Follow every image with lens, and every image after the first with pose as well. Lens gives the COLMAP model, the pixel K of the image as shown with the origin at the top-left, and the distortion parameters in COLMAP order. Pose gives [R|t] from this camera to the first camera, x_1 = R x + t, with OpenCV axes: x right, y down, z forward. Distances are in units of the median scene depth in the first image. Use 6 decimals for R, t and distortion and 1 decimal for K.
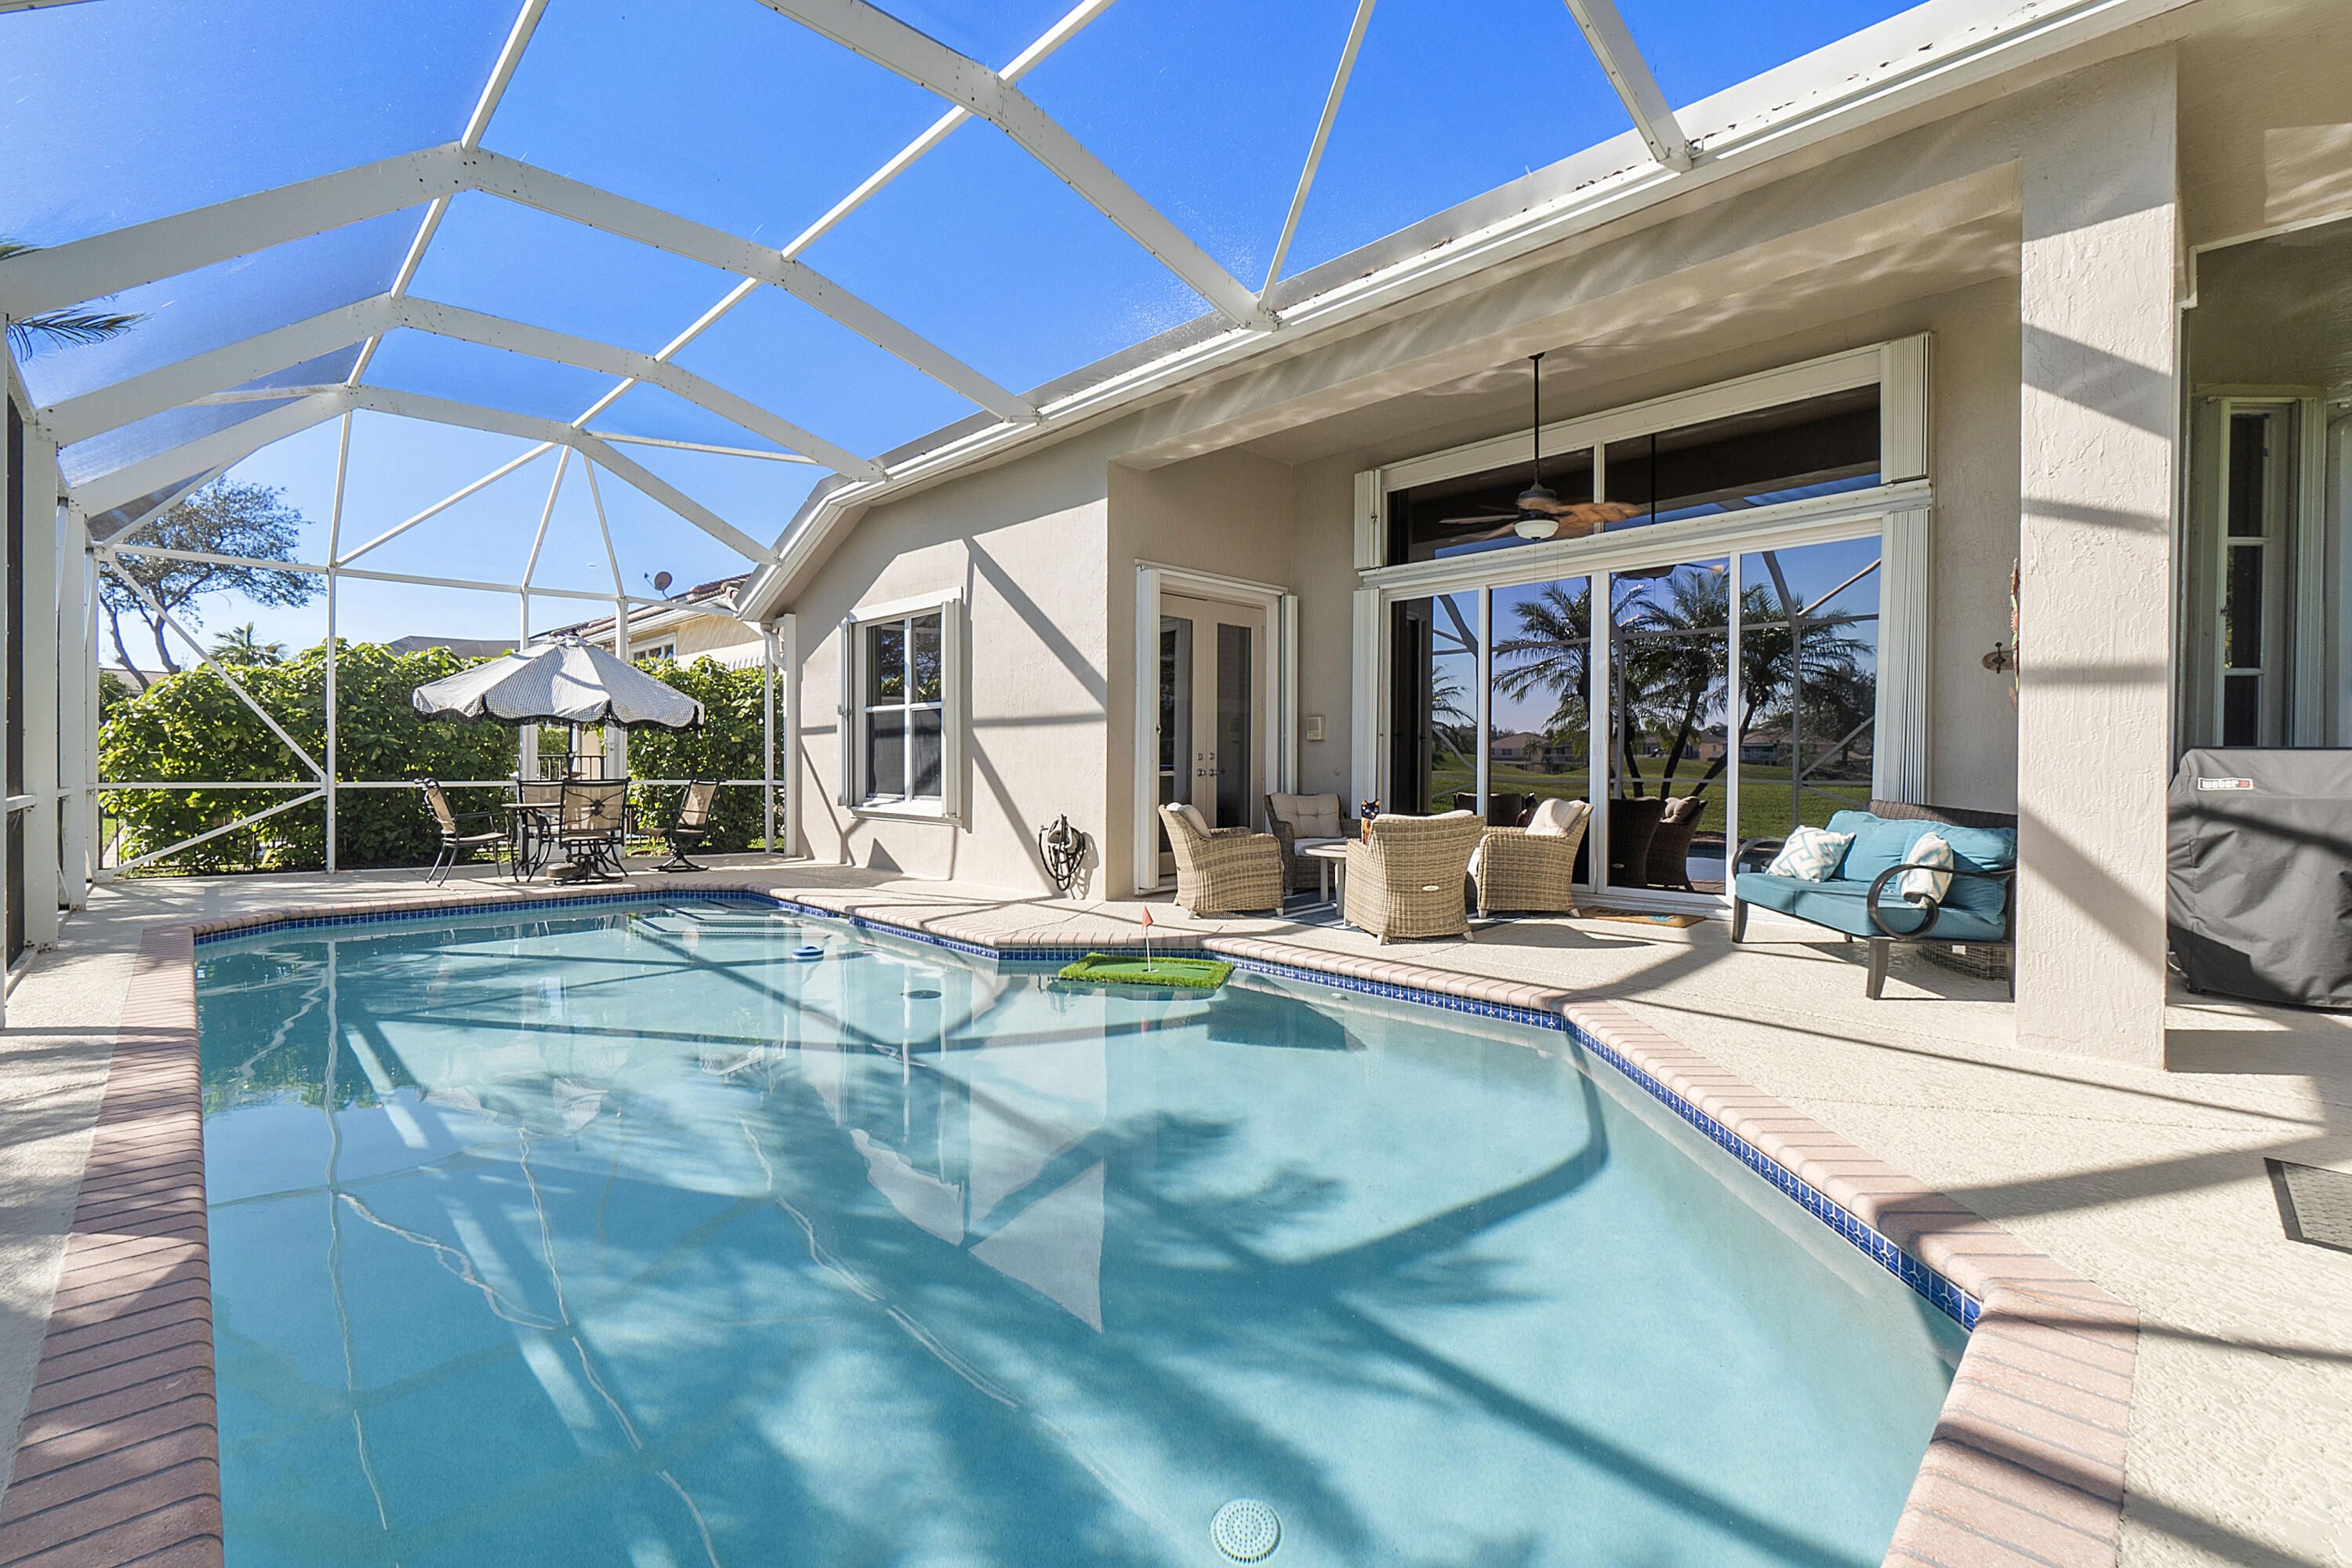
lens RADIAL K [[1025.7, 0, 1174.6], [0, 1025.7, 776.0], [0, 0, 1]] dist [-0.007244, 0.000497]
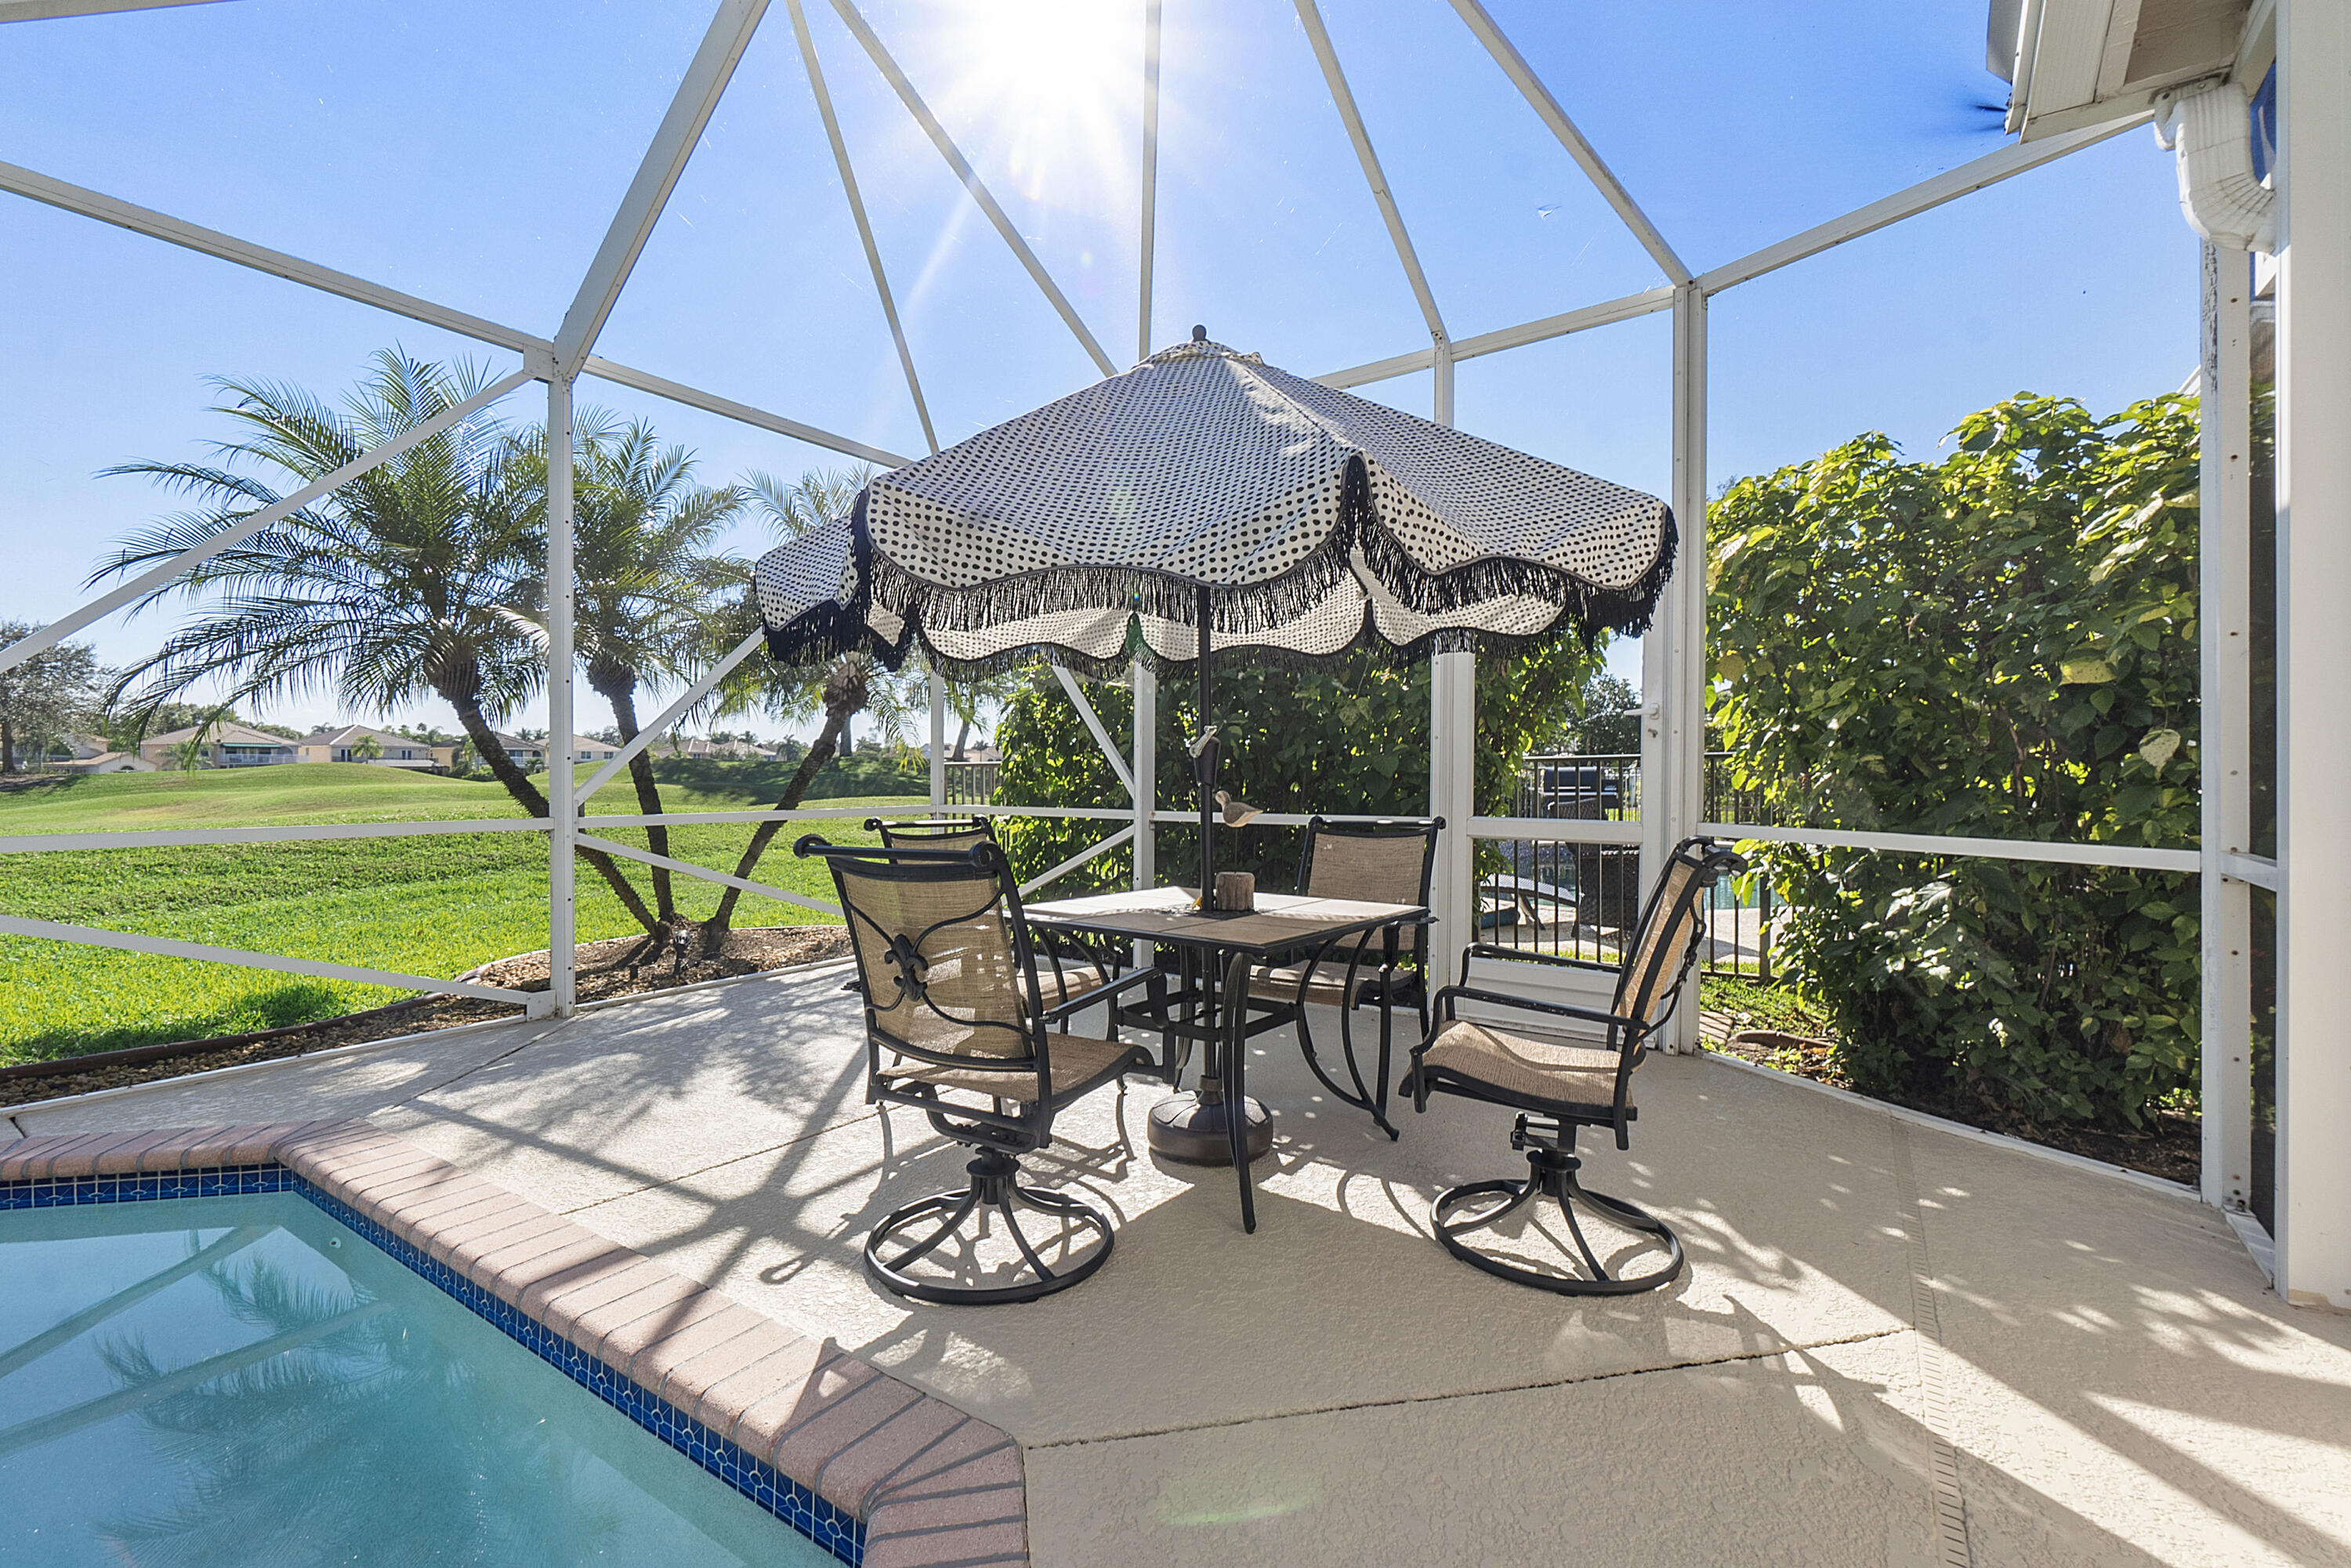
lens RADIAL K [[1025.3, 0, 1174.1], [0, 1025.3, 776.0], [0, 0, 1]] dist [-0.007244, 0.000497]
pose [[0.208143, -0.001528, -0.978097, -0.299683], [-0.009784, 0.999945, -0.003644, -0.010815], [0.978049, 0.010328, 0.208117, 0.933258]]
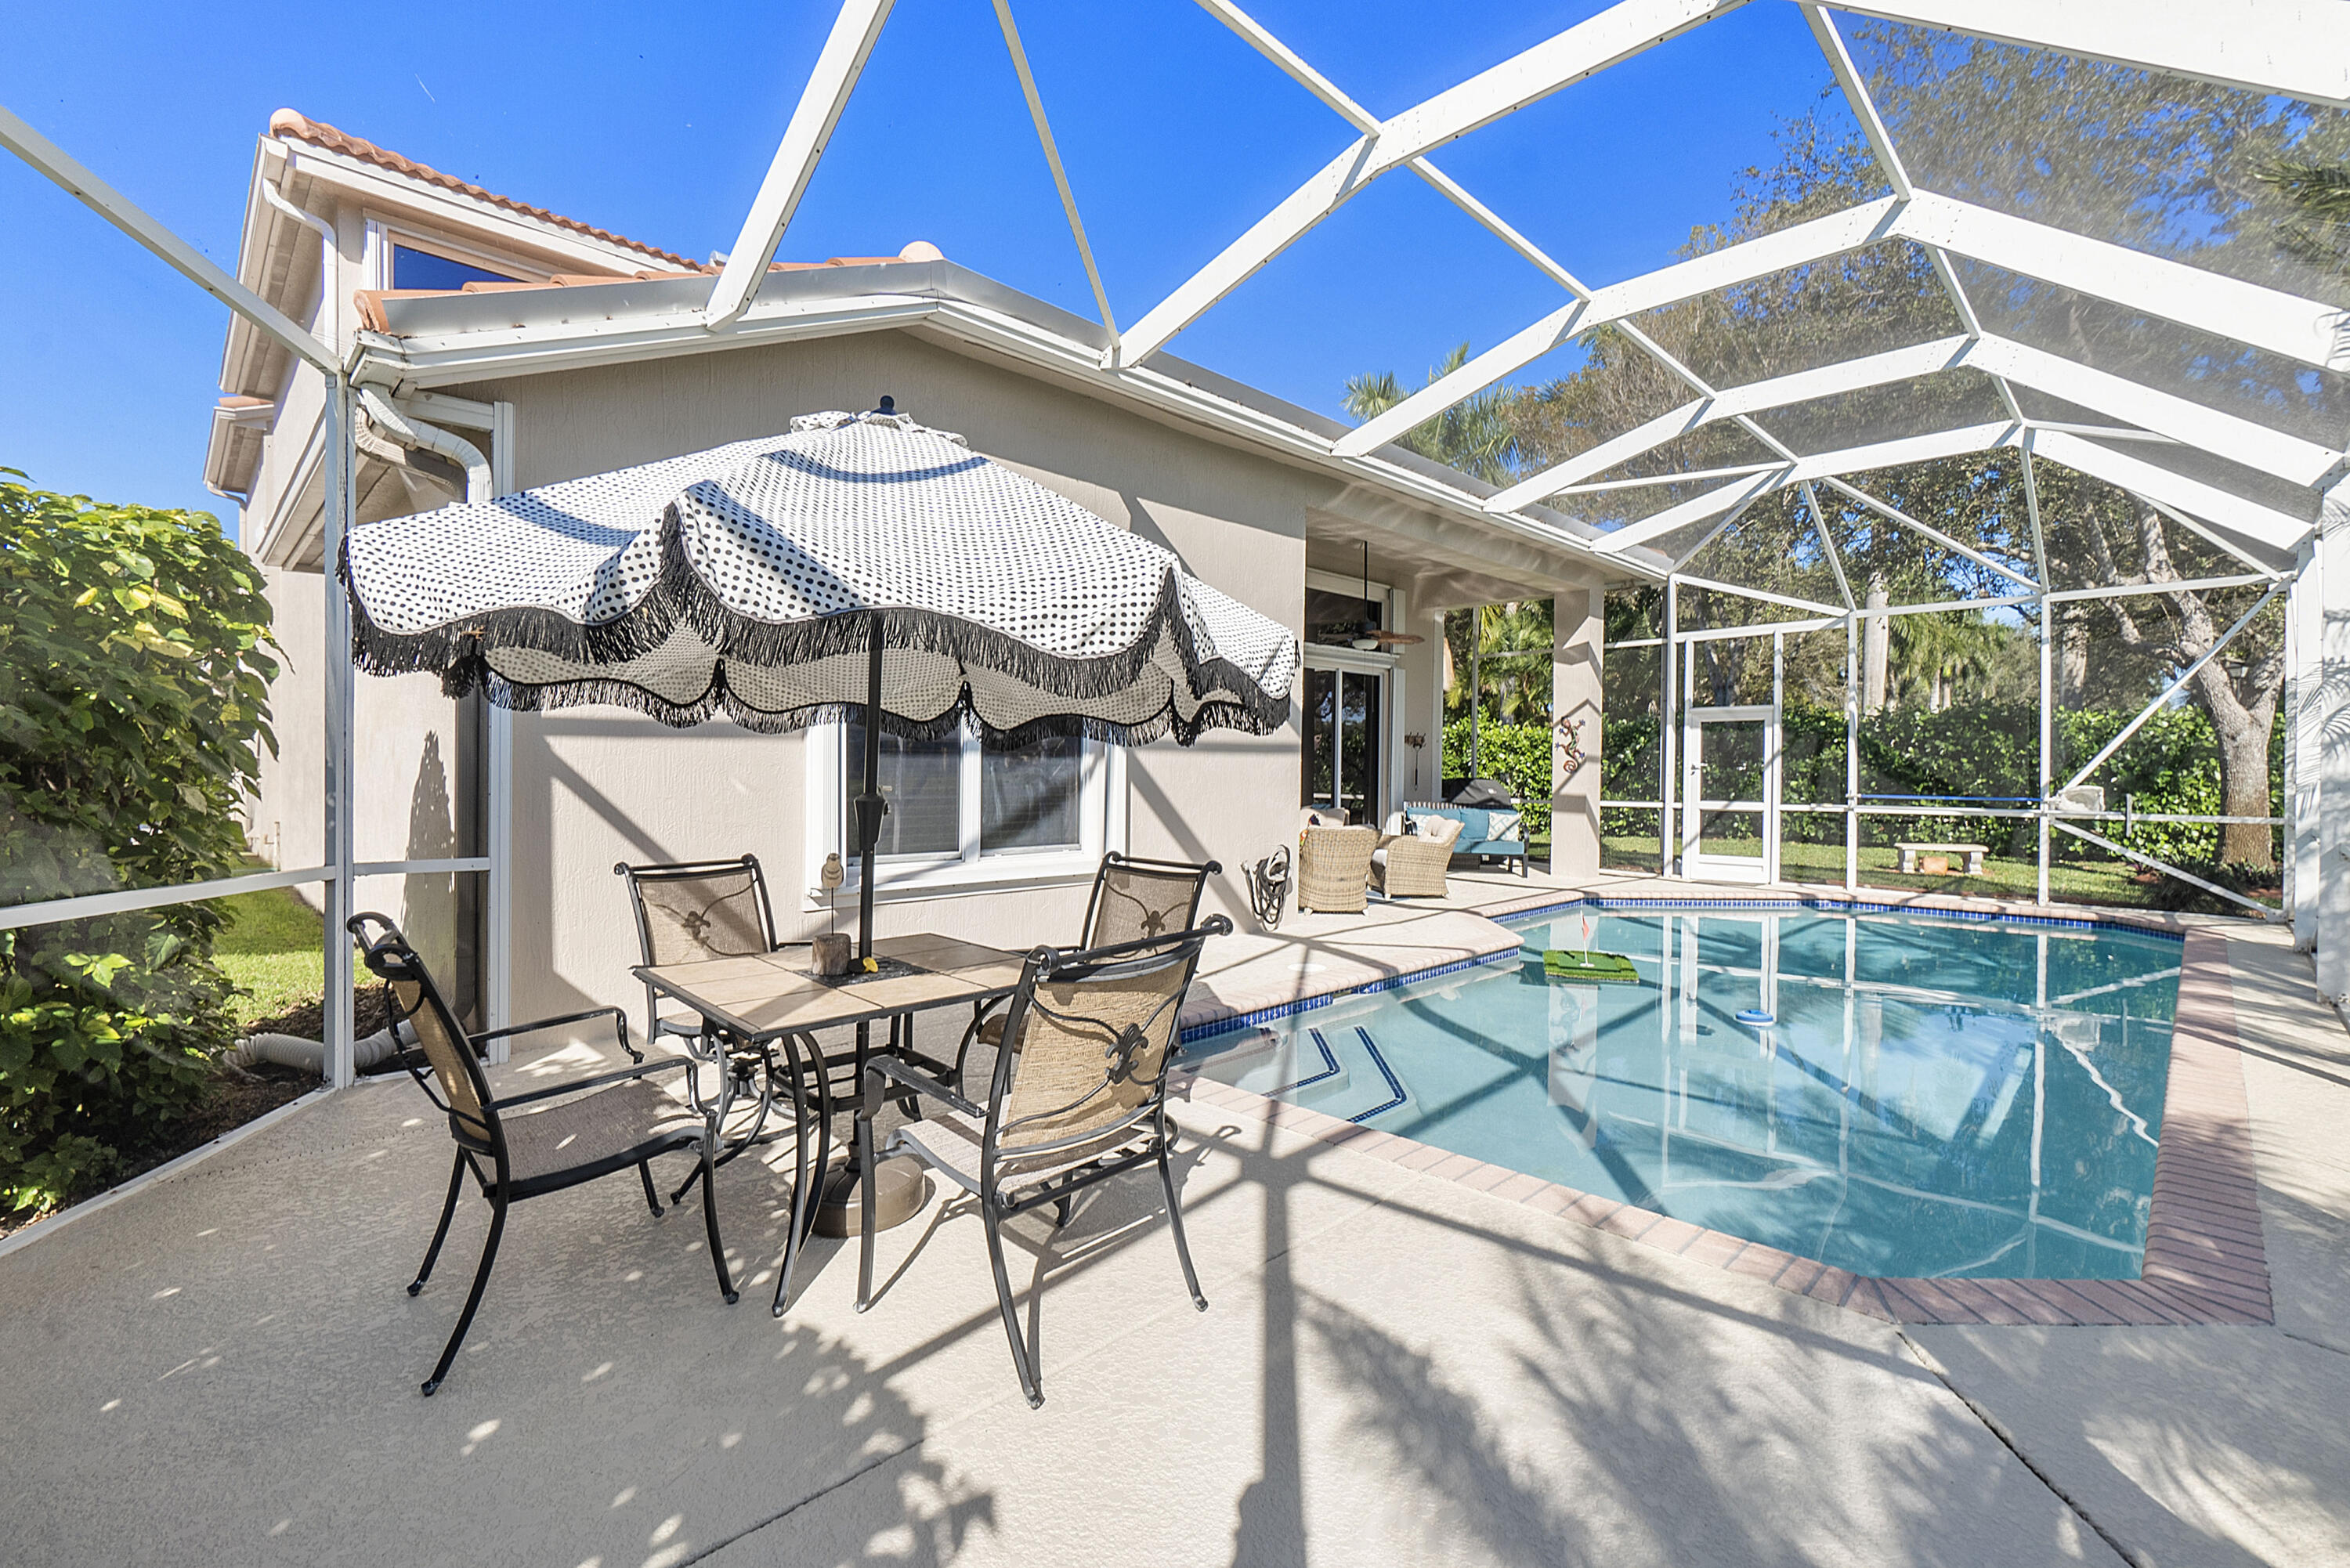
lens RADIAL K [[1024.8, 0, 1173.6], [0, 1024.8, 776.0], [0, 0, 1]] dist [-0.007244, 0.000497]
pose [[-0.009330, -0.005050, 0.999944, -0.895090], [0.008626, 0.999950, 0.005131, -0.028849], [-0.999919, 0.008673, -0.009286, 0.918639]]
